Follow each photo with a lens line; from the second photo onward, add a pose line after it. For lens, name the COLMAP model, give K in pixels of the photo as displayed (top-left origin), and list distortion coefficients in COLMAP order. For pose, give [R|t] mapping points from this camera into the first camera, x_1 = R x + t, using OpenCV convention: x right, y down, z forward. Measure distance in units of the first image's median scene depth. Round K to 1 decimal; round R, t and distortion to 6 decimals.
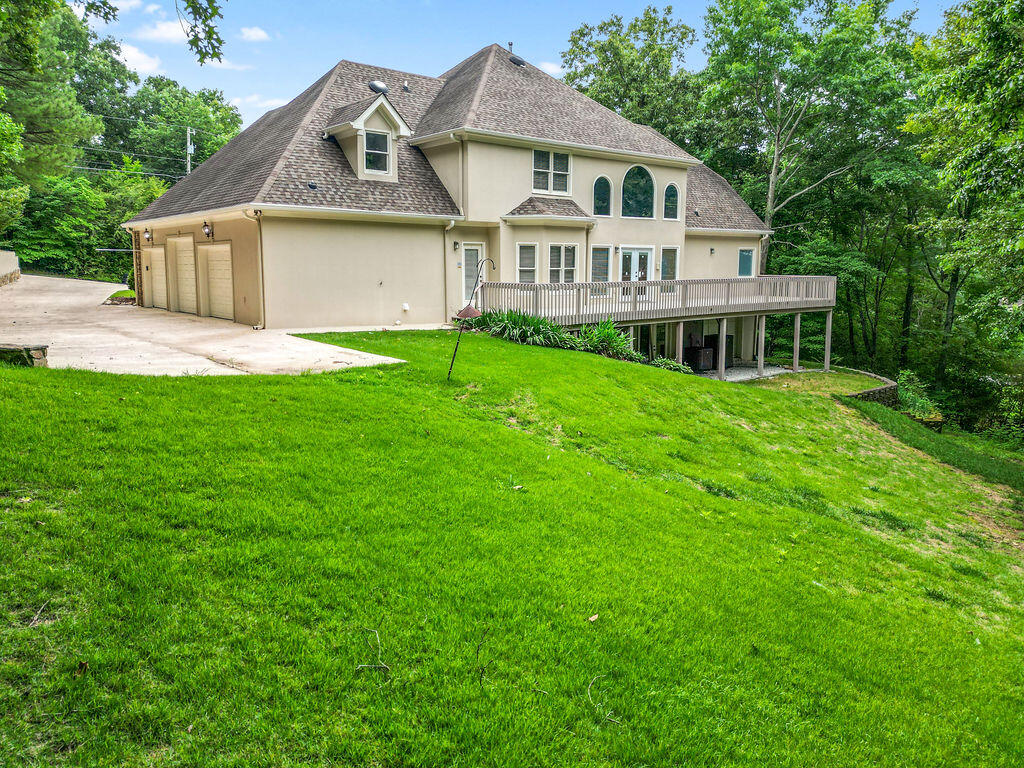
lens RADIAL K [[731.5, 0, 511.6], [0, 731.5, 386.0], [0, 0, 1]] dist [0.068538, -0.060669]
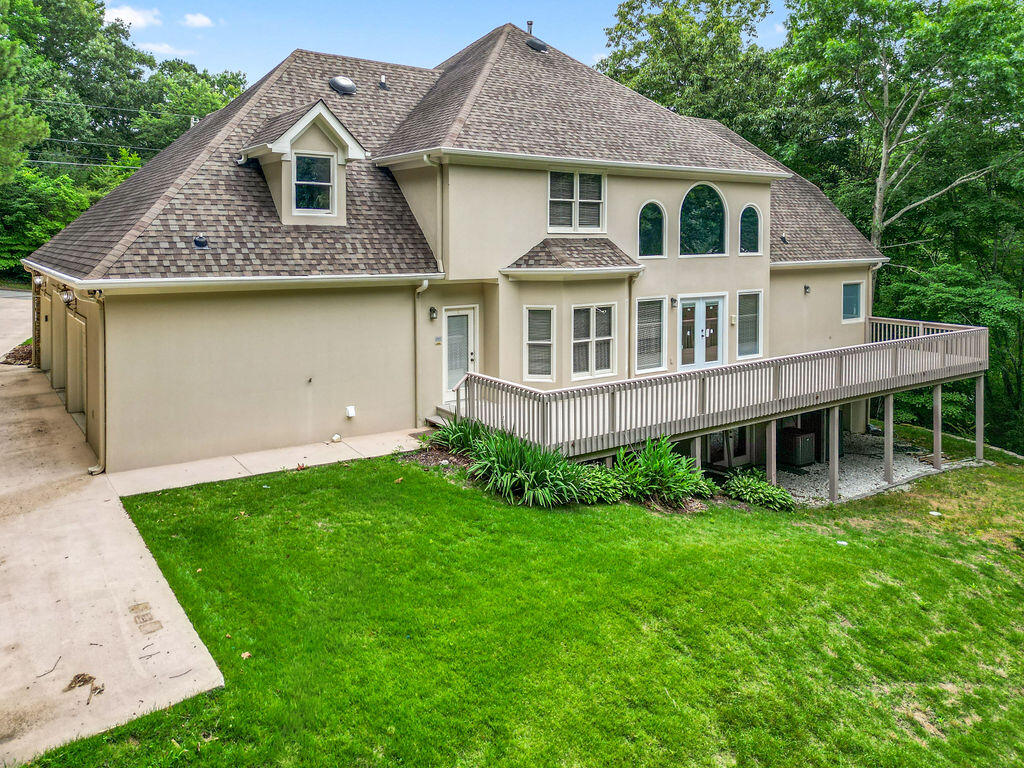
lens RADIAL K [[774.4, 0, 520.0], [0, 774.4, 305.0], [0, 0, 1]] dist [0.077710, -0.071202]
pose [[0.998276, 0.001335, -0.058680, 0.040298], [-0.006039, 0.996771, -0.080065, -0.122873], [0.058384, 0.080281, 0.995061, 0.251896]]
